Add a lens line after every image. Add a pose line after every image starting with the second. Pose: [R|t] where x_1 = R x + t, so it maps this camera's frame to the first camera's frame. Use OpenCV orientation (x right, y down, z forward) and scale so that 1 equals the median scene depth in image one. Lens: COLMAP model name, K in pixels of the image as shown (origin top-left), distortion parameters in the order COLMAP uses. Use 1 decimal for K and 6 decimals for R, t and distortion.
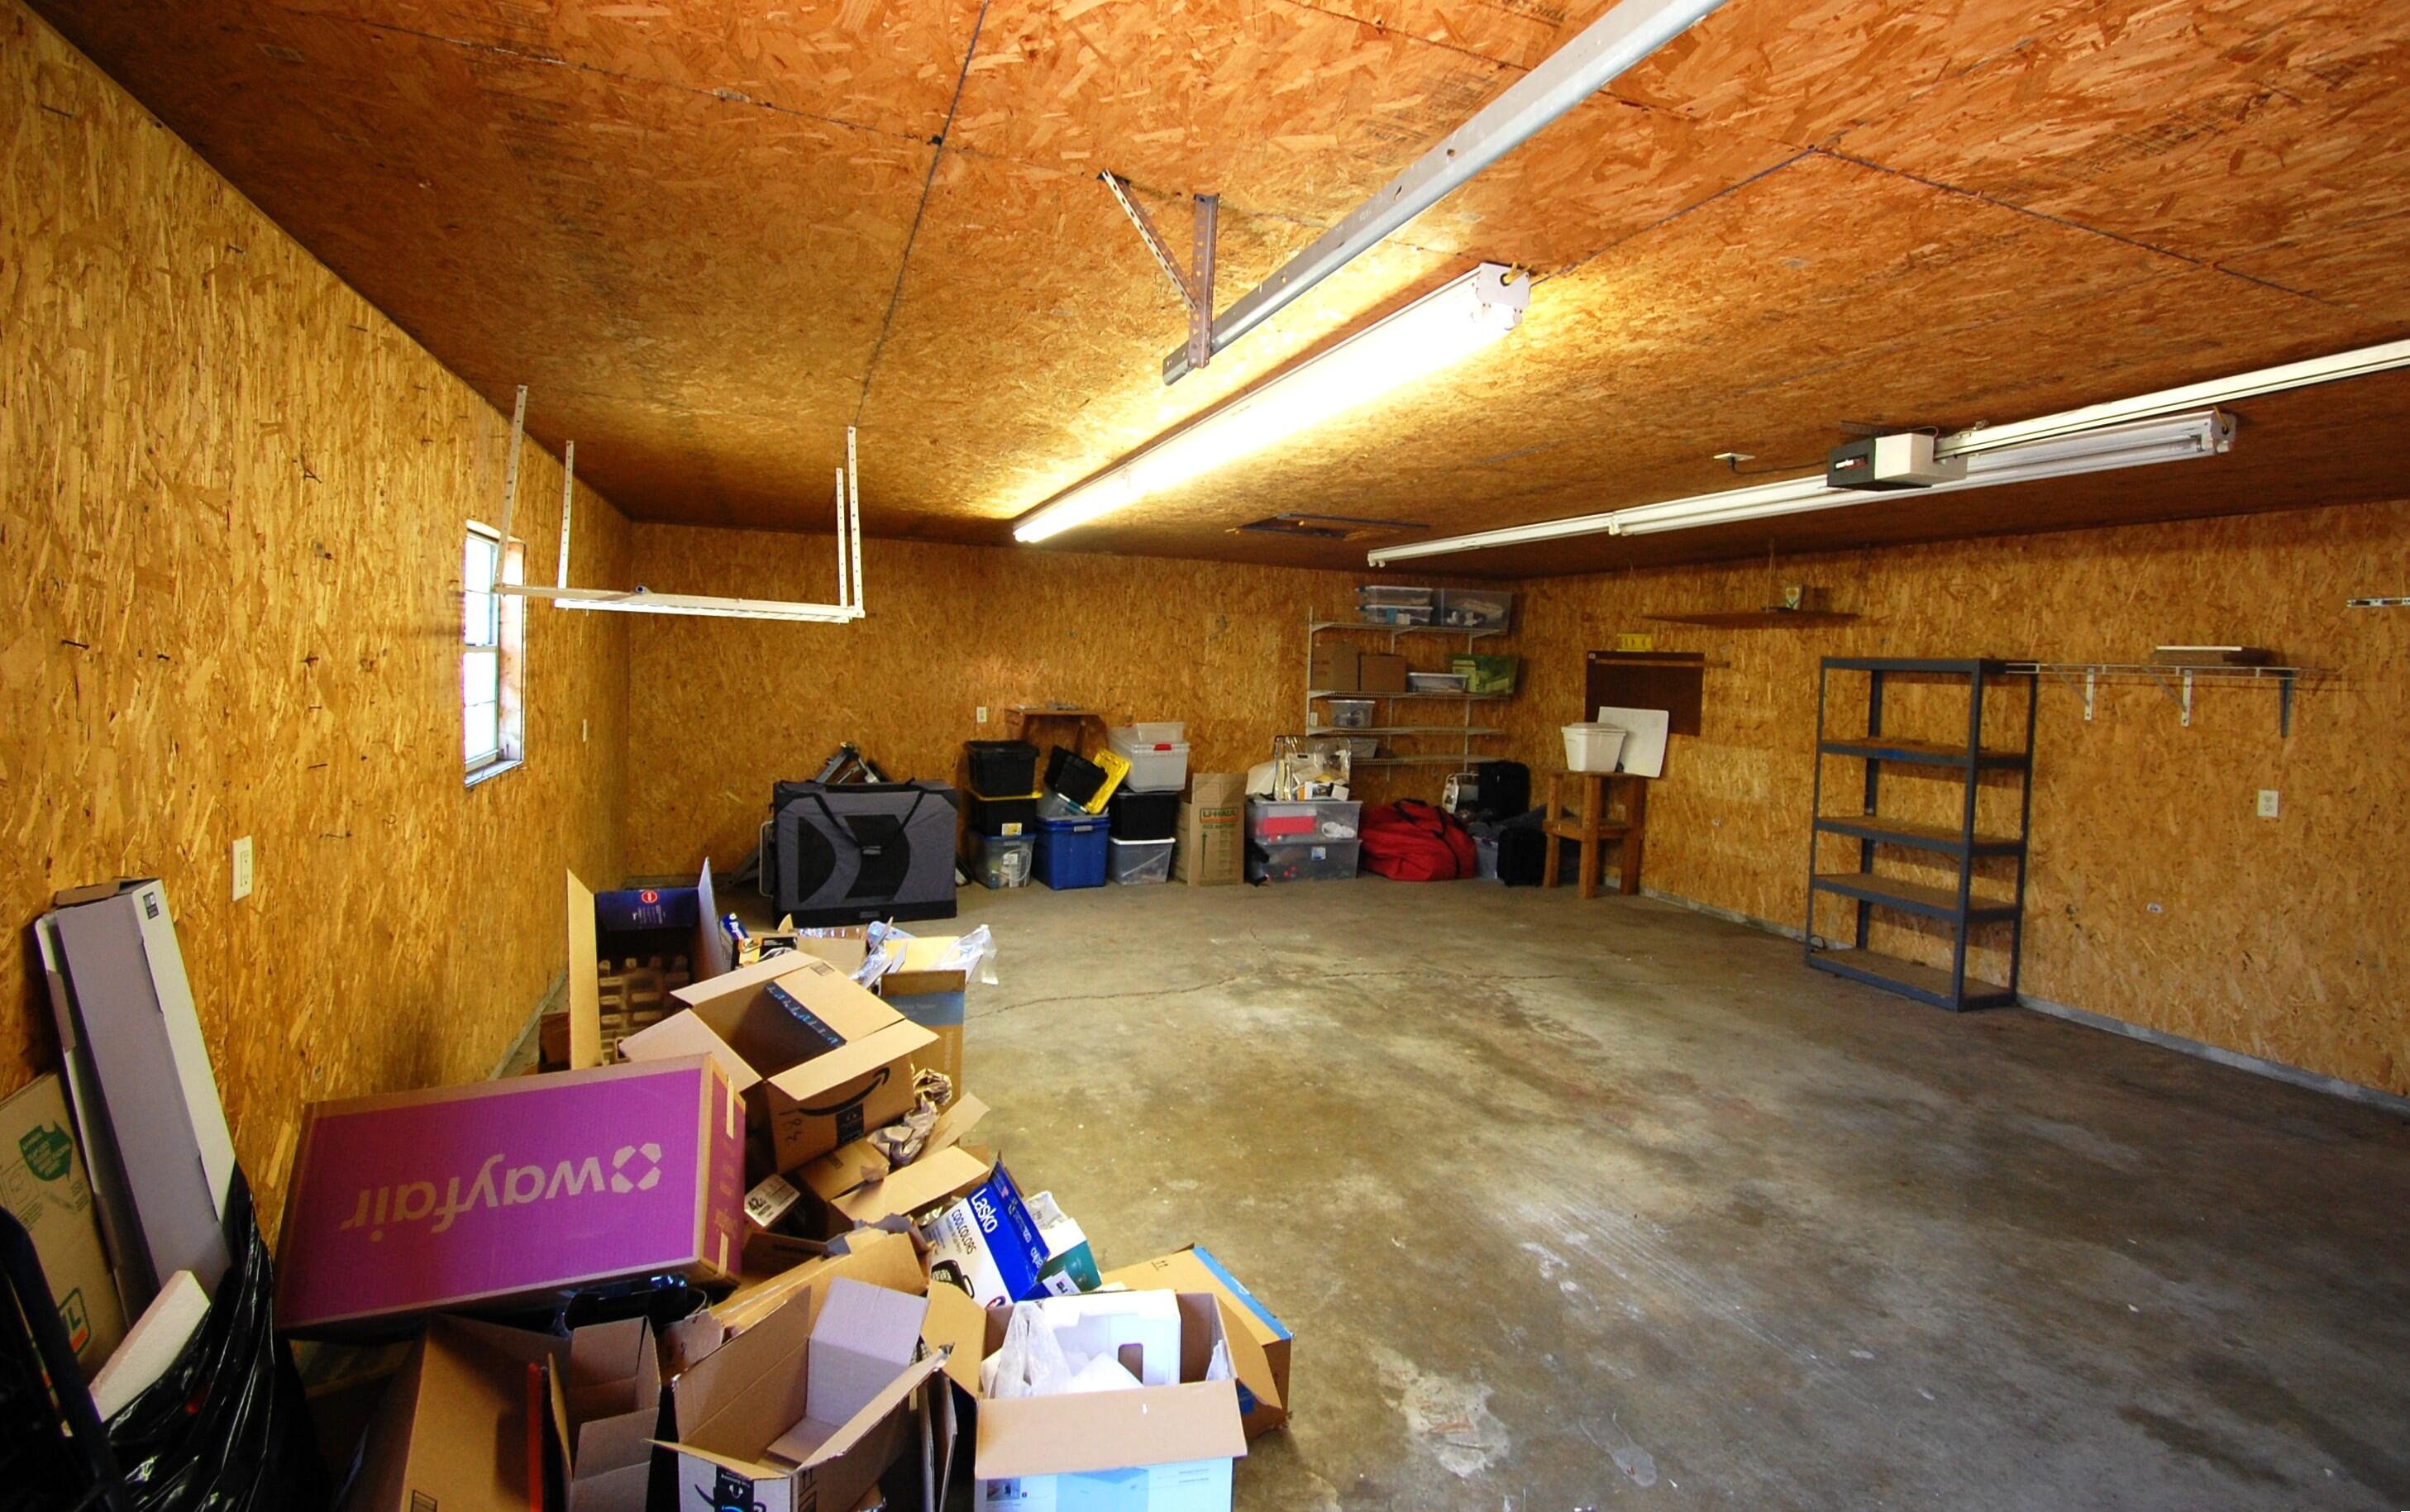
lens RADIAL K [[1094.3, 0, 1207.9], [0, 1094.3, 739.3], [0, 0, 1]] dist [-0.032568, -0.001478]
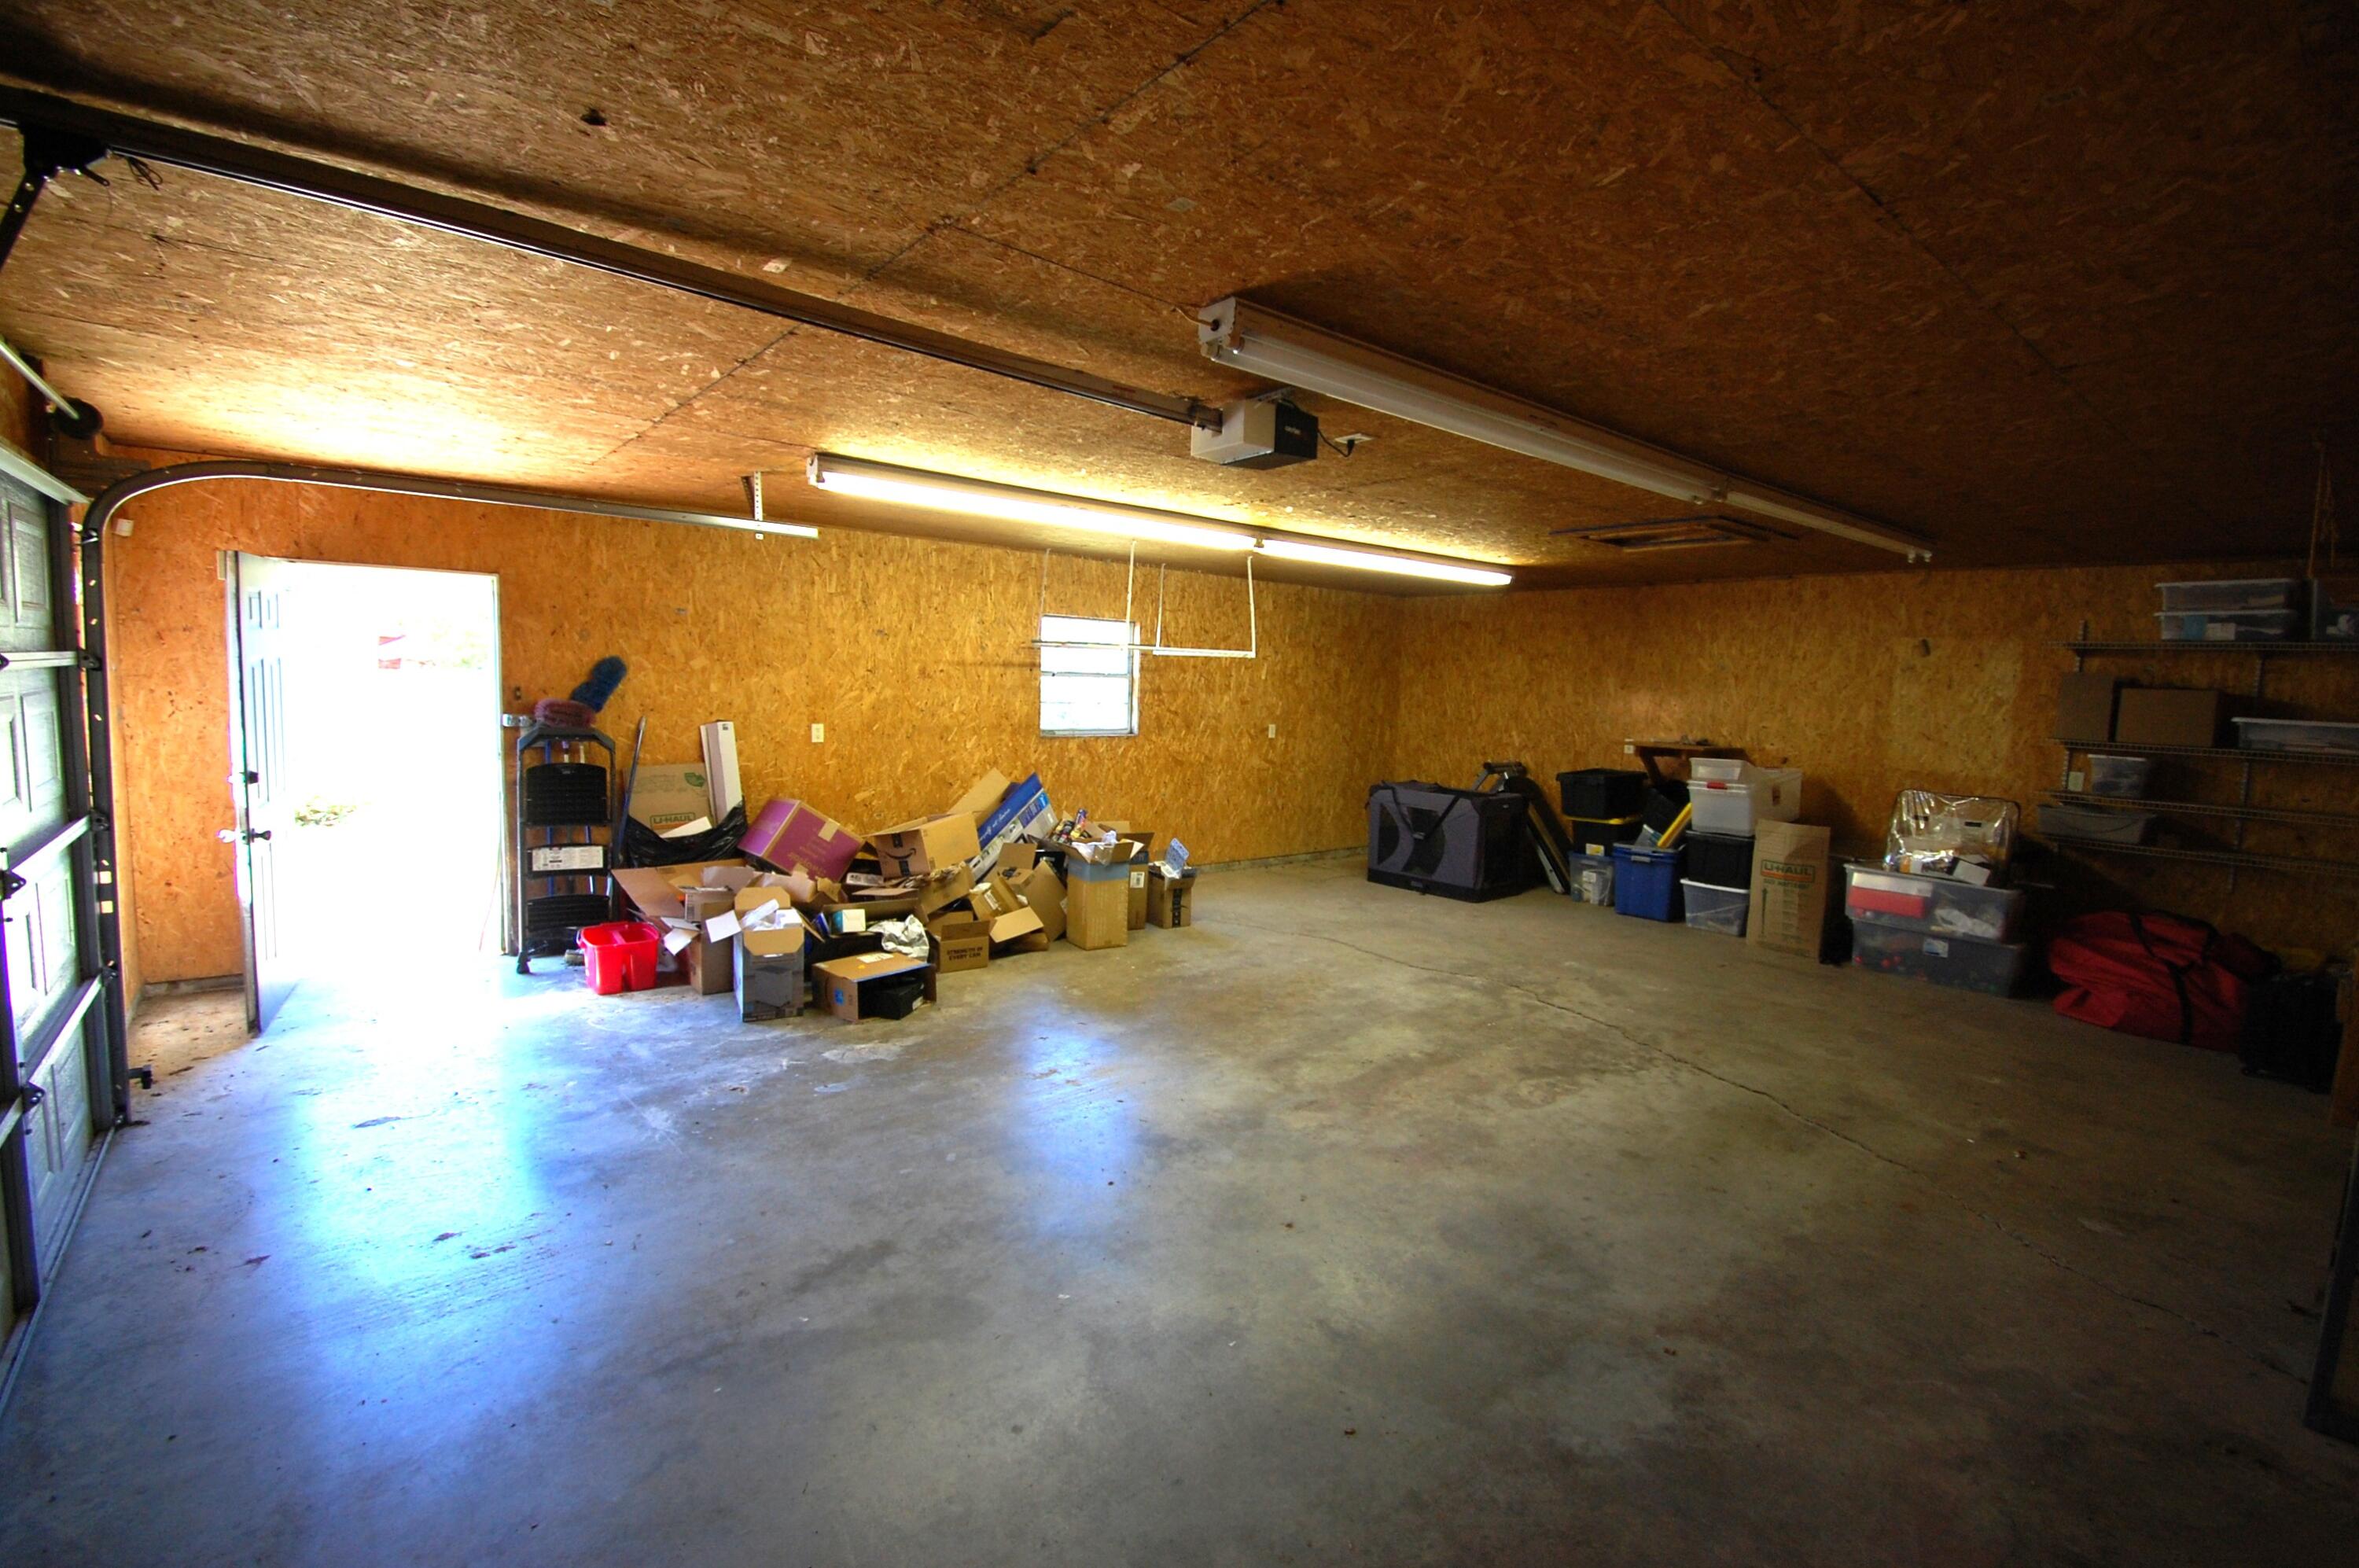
lens RADIAL K [[1039.5, 0, 1181.5], [0, 1039.5, 781.8], [0, 0, 1]] dist [0.017546, -0.000297]
pose [[0.316520, 0.078103, -0.945365, 1.088361], [-0.092455, 0.994400, 0.051199, 0.000394], [0.944070, 0.071198, 0.321968, 0.459072]]
